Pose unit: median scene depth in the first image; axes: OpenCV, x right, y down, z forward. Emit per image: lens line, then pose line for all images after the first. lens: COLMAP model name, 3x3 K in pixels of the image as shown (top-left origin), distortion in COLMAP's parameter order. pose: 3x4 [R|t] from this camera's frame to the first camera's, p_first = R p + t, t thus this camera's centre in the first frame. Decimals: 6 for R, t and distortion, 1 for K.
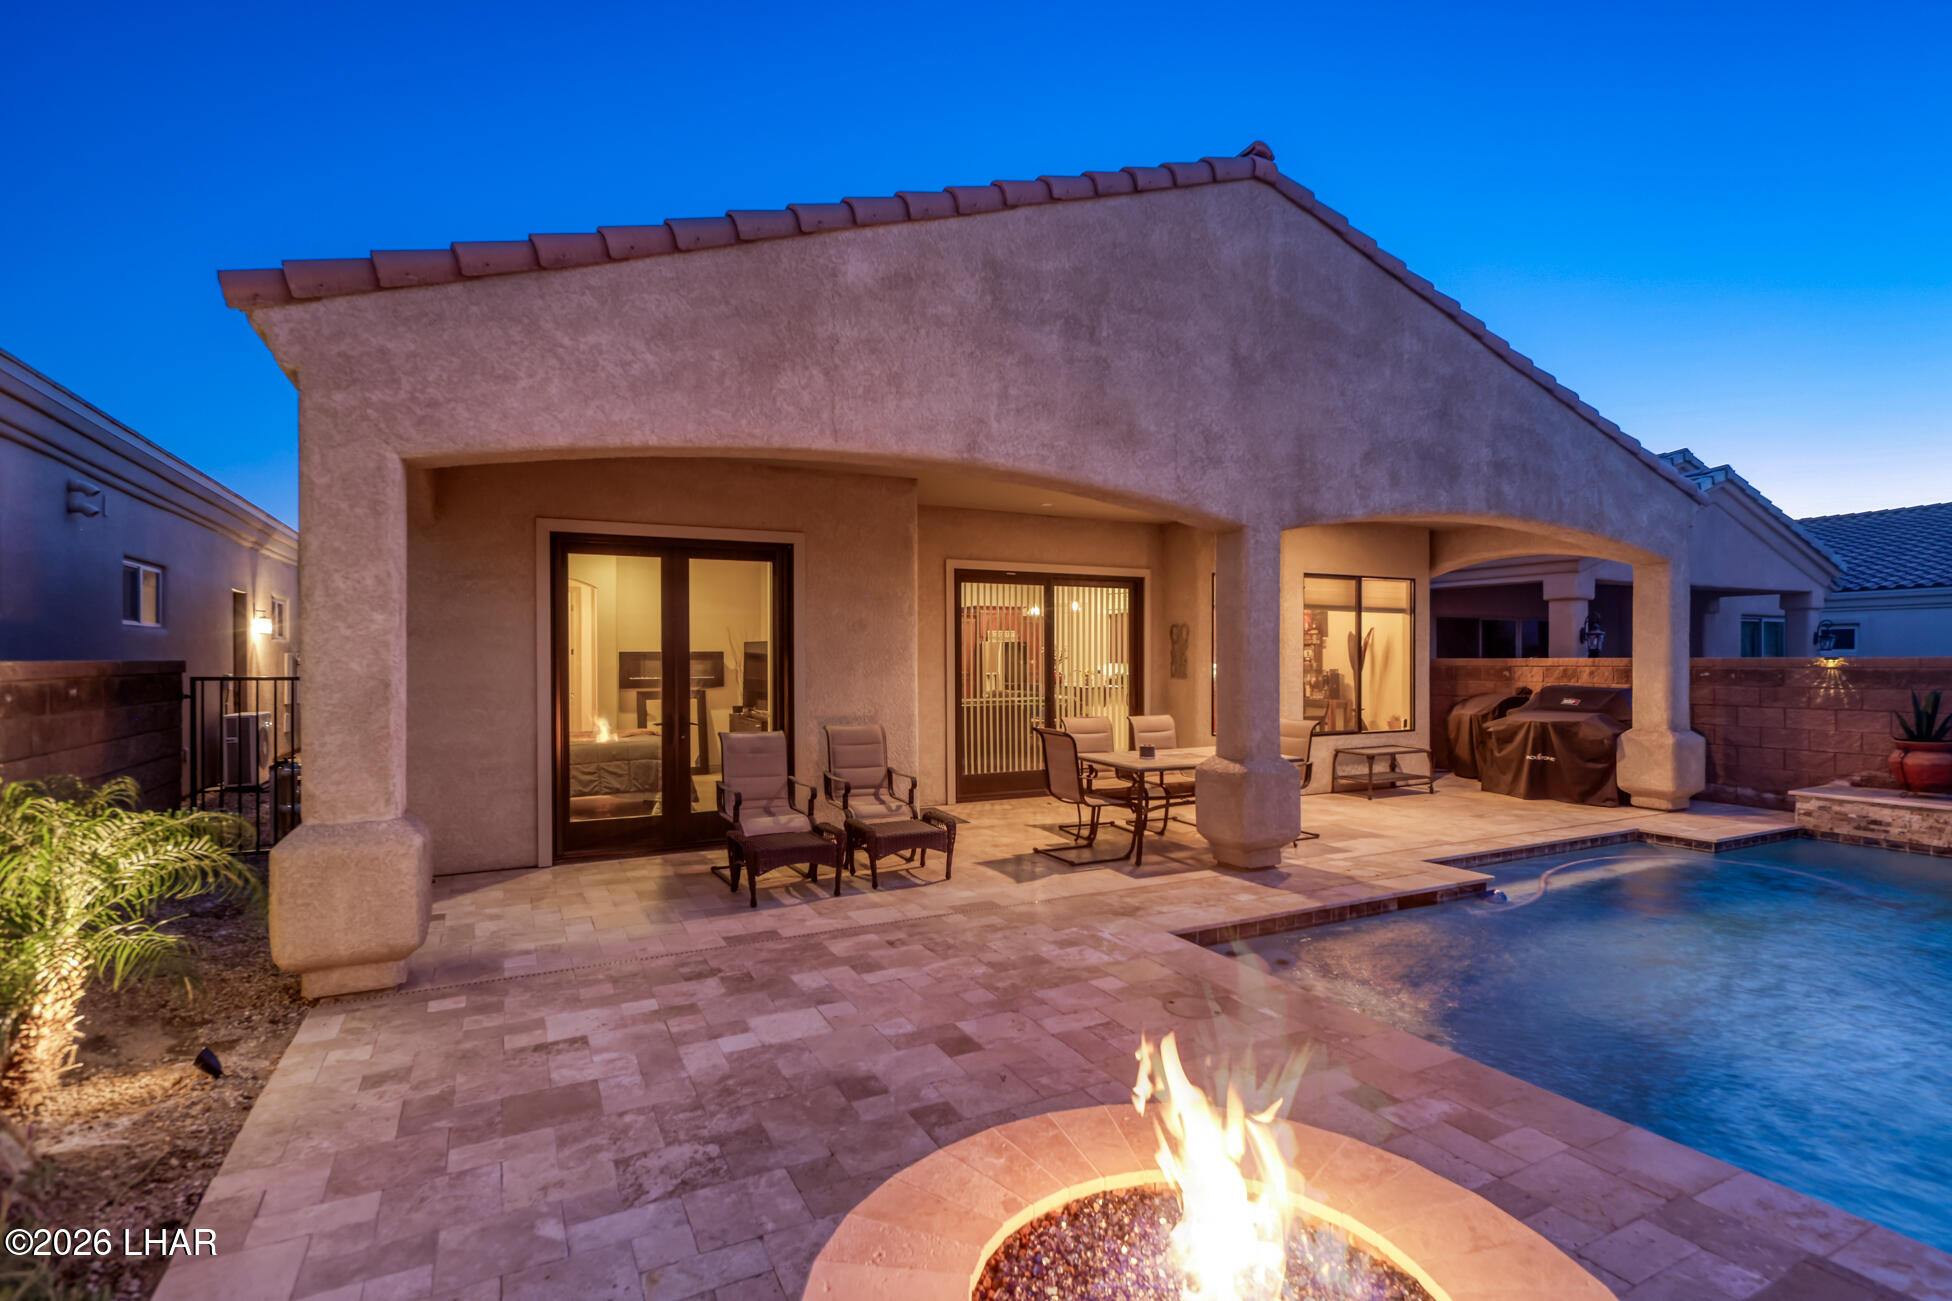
lens RADIAL K [[938.6, 0, 993.6], [0, 938.6, 663.1], [0, 0, 1]] dist [0.006375, -0.005300]
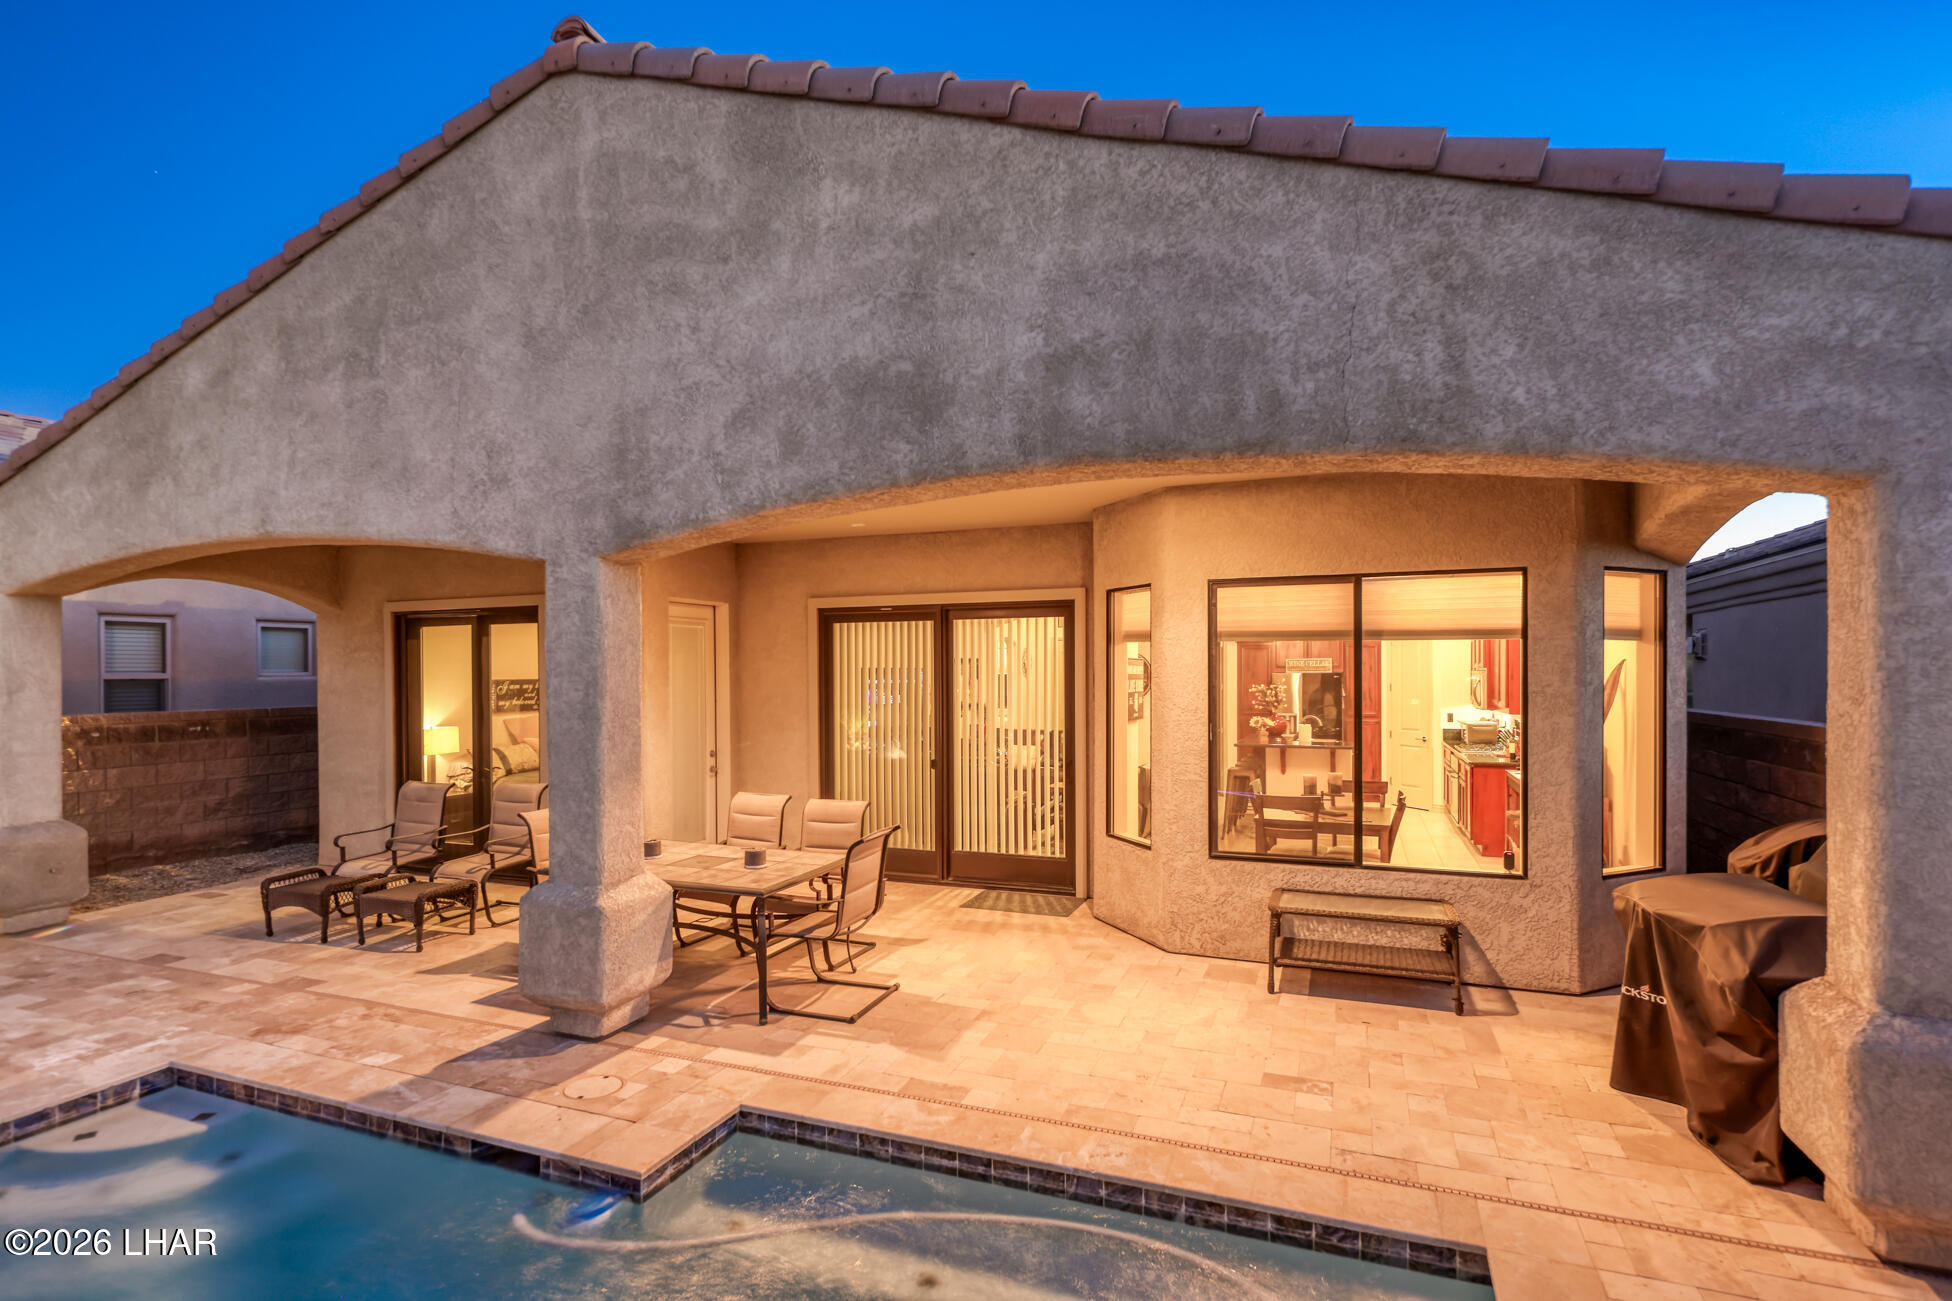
lens RADIAL K [[938.6, 0, 989.8], [0, 938.6, 676.6], [0, 0, 1]] dist [0.006375, -0.005300]
pose [[0.660419, 0.002792, -0.750892, 1.041432], [-0.000242, 0.999994, 0.003505, -0.057798], [0.750897, -0.002134, 0.660416, 0.774353]]
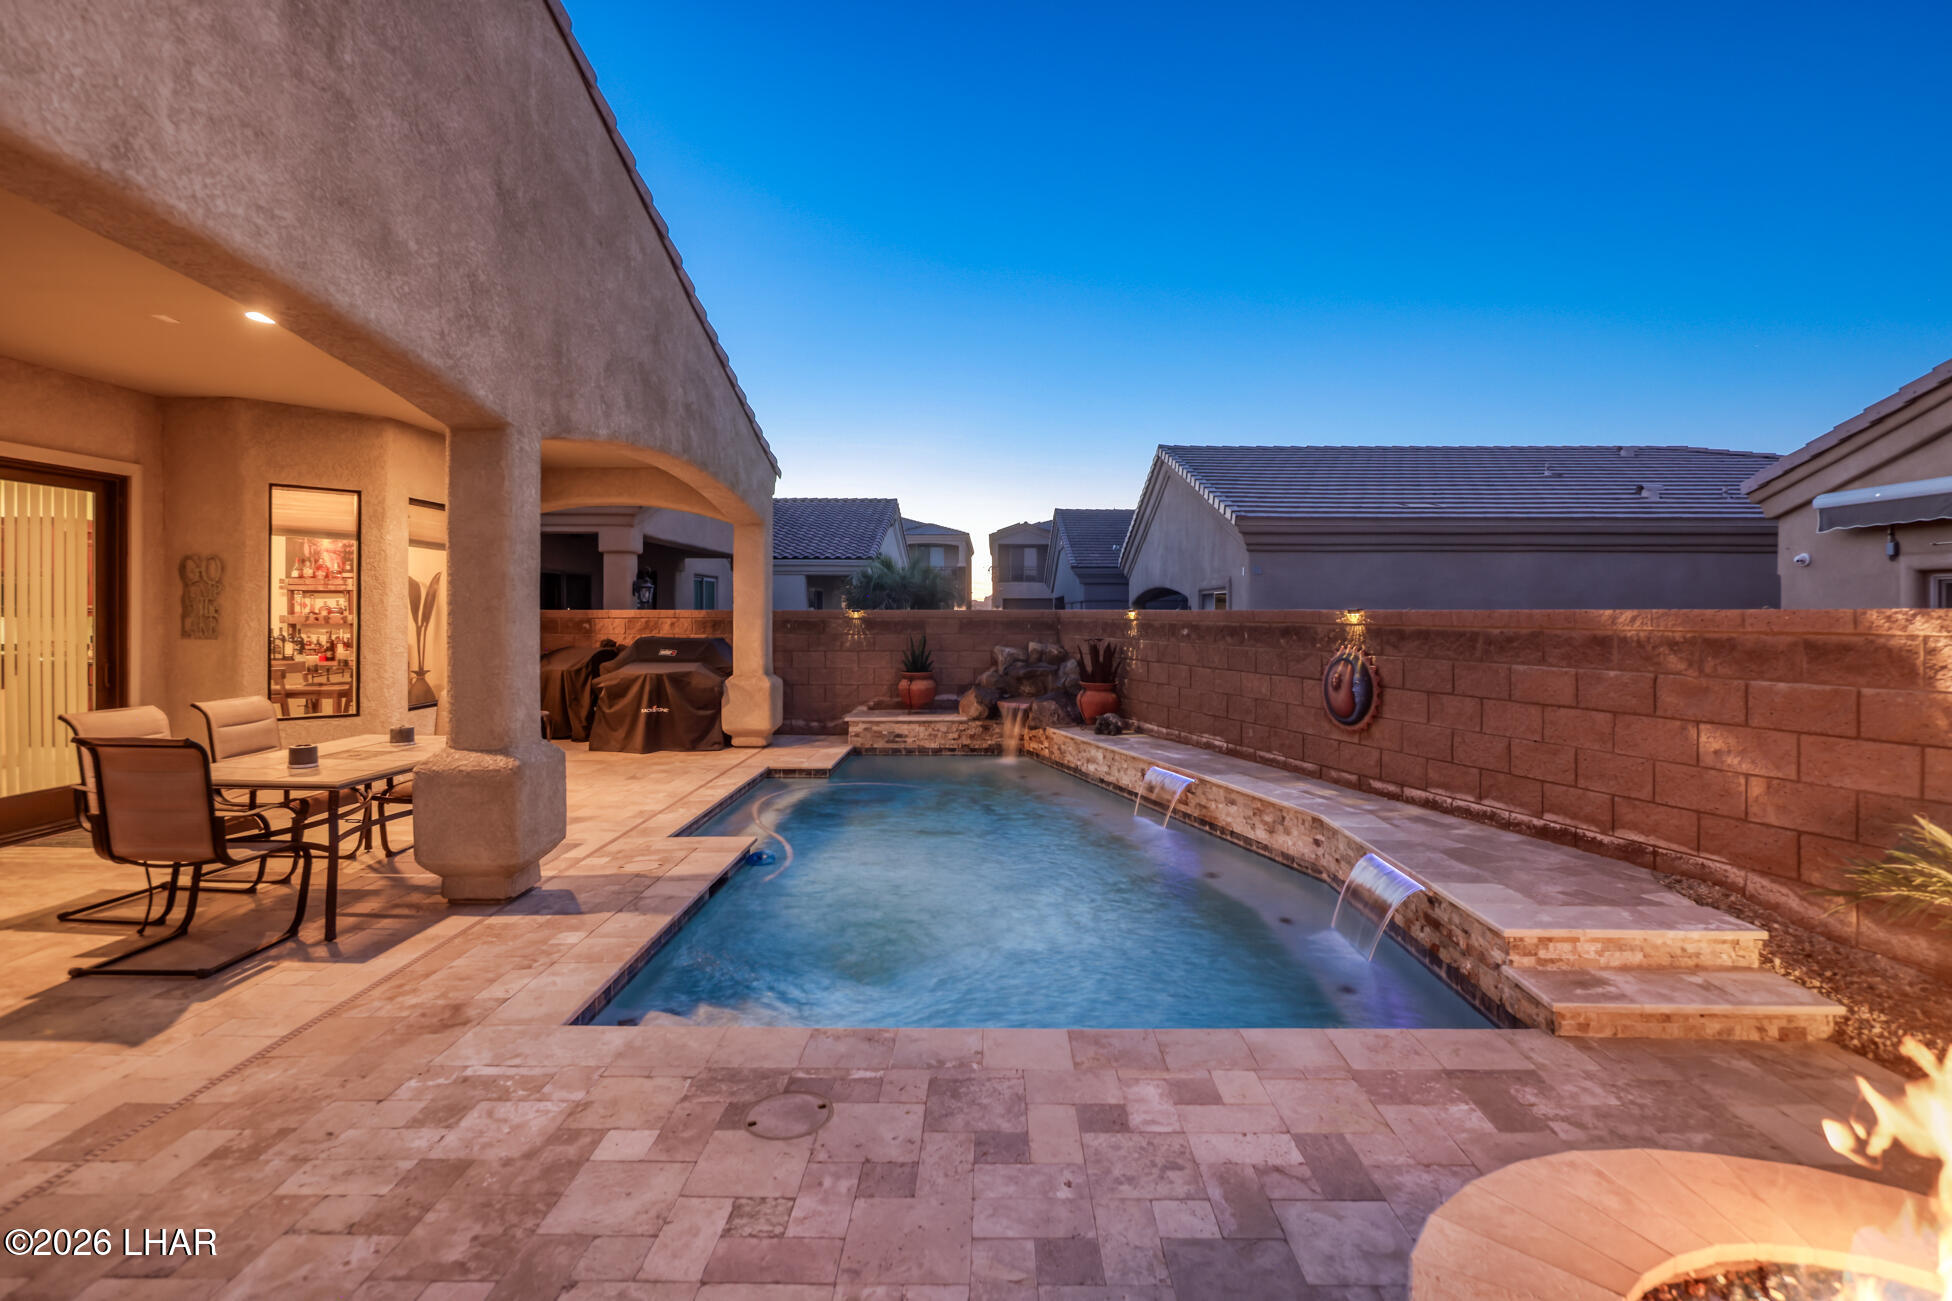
lens RADIAL K [[938.6, 0, 987.6], [0, 938.6, 613.5], [0, 0, 1]] dist [0.006375, -0.005300]
pose [[0.465889, 0.000644, 0.884843, -0.199291], [0.001476, 0.999998, -0.001505, 0.000971], [-0.884842, 0.002007, 0.465887, 0.336674]]
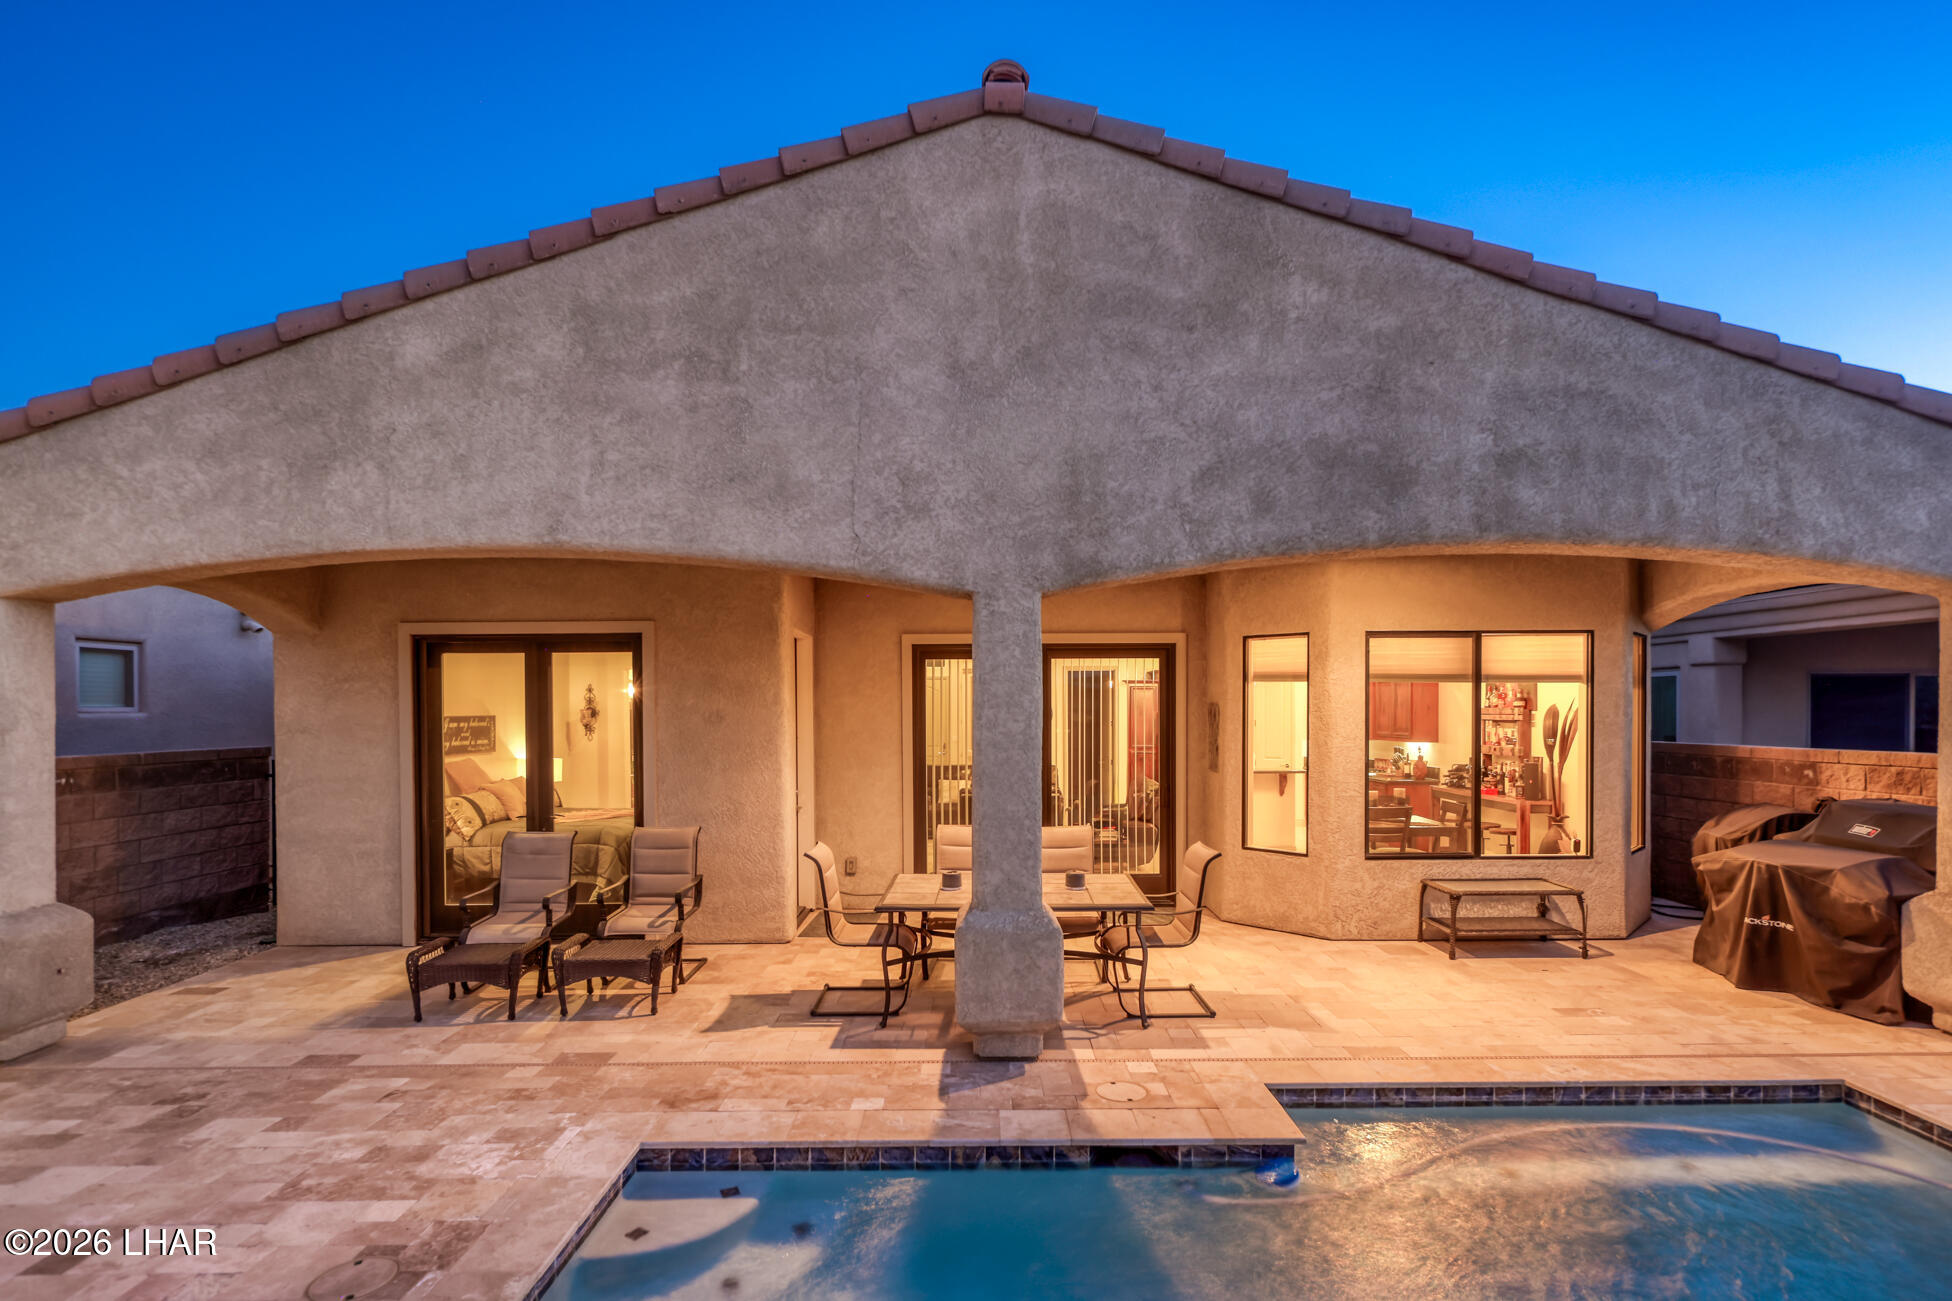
lens RADIAL K [[938.6, 0, 991.0], [0, 938.6, 722.2], [0, 0, 1]] dist [0.006375, -0.005300]
pose [[0.890270, 0.003946, -0.455416, 0.613275], [-0.000089, 0.999964, 0.008489, -0.050284], [0.455433, -0.007517, 0.890238, 0.348463]]
